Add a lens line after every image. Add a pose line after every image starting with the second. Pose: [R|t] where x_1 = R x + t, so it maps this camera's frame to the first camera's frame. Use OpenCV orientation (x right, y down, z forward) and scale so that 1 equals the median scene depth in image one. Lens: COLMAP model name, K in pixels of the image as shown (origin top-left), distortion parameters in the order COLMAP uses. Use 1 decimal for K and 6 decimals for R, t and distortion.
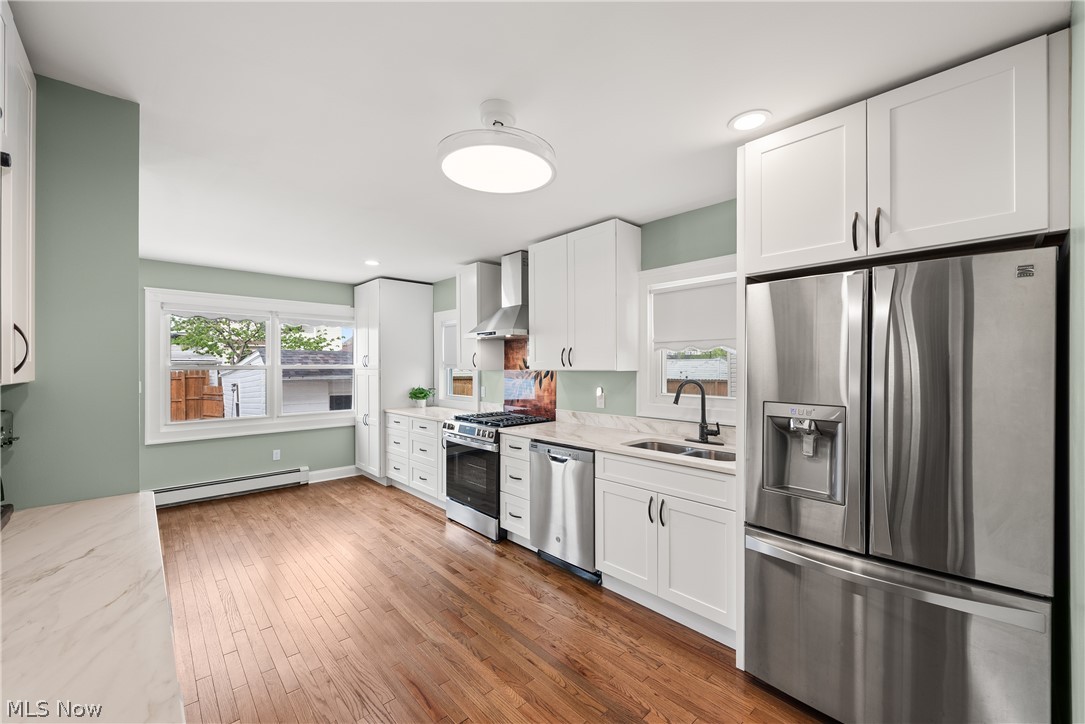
lens RADIAL K [[433.2, 0, 543.8], [0, 433.2, 367.2], [0, 0, 1]] dist [0.004227, -0.003252]
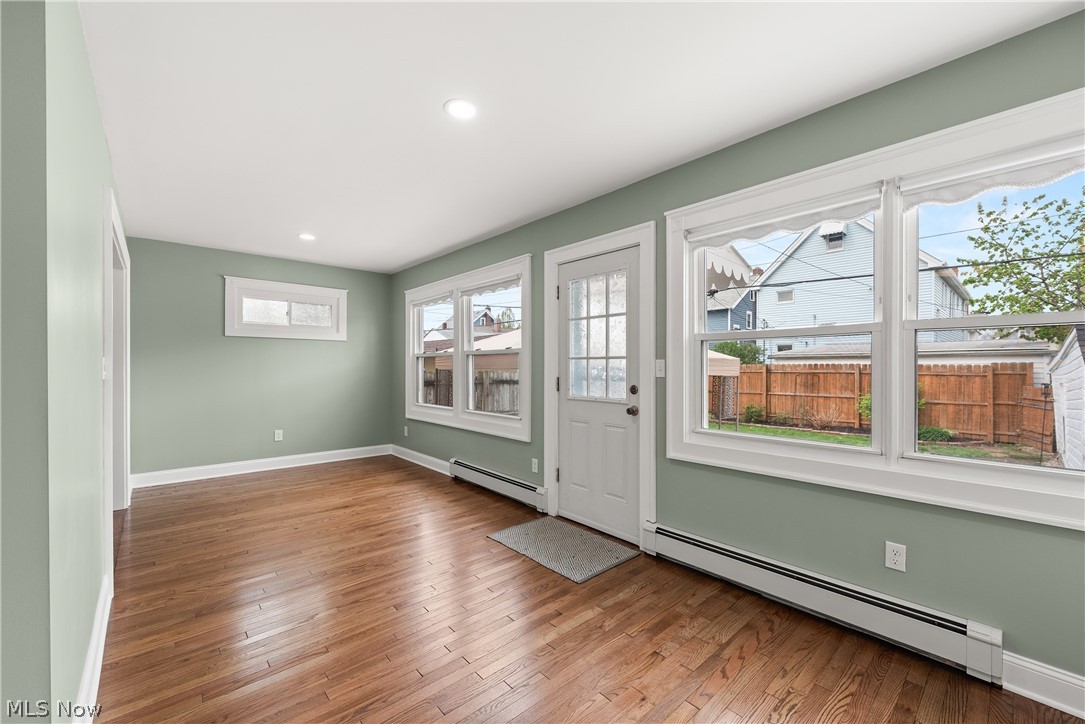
lens RADIAL K [[433.2, 0, 537.2], [0, 433.2, 367.5], [0, 0, 1]] dist [0.004227, -0.003252]
pose [[-0.025125, 0.003561, -0.999678, -0.330677], [-0.003321, 0.999988, 0.003646, 0.052988], [0.999679, 0.003411, -0.025112, 1.005058]]
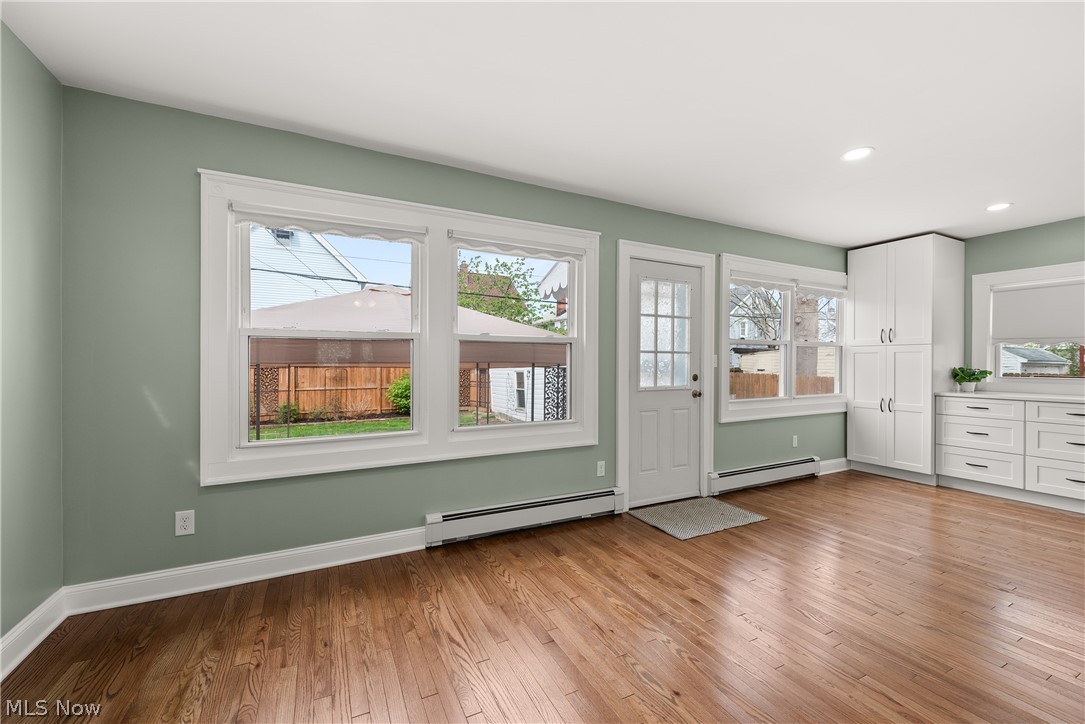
lens RADIAL K [[433.2, 0, 538.9], [0, 433.2, 366.7], [0, 0, 1]] dist [0.004227, -0.003252]
pose [[0.960684, 0.004872, -0.277603, -1.267571], [-0.002946, 0.999969, 0.007357, 0.064318], [0.277630, -0.006250, 0.960668, -0.003294]]
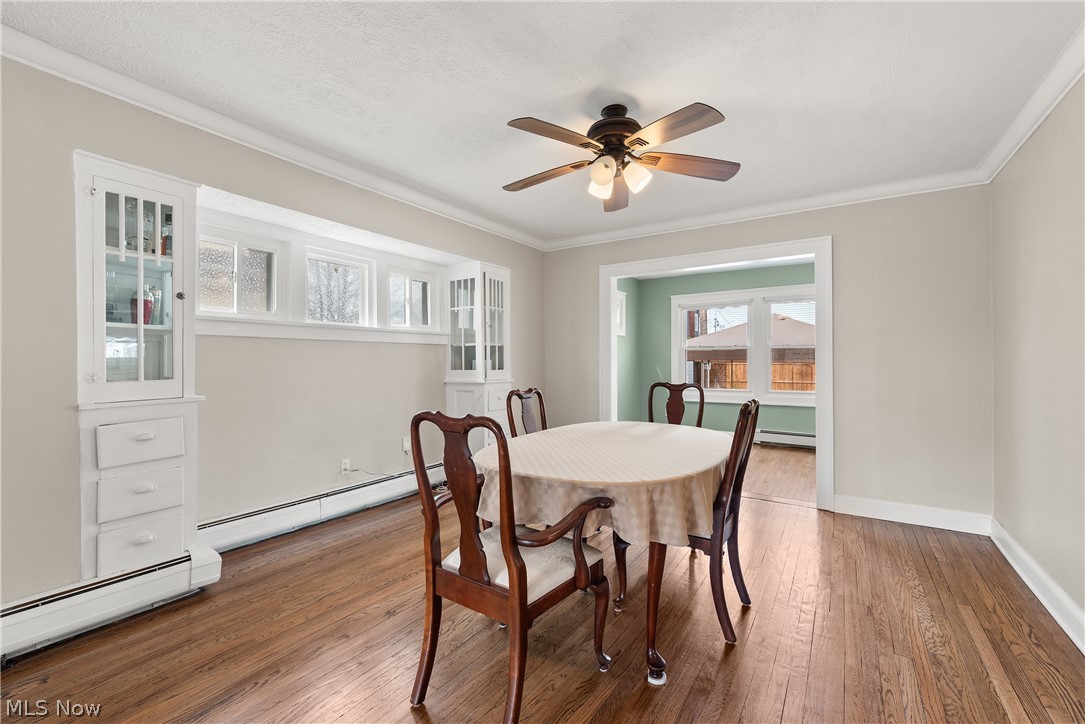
lens RADIAL K [[452.1, 0, 542.2], [0, 452.1, 363.6], [0, 0, 1]] dist [0.002161, -0.002536]
pose [[0.231557, 0.007457, -0.972793, -0.095407], [-0.001484, 0.999972, 0.007312, 0.066332], [0.972820, -0.000250, 0.231562, -0.544337]]
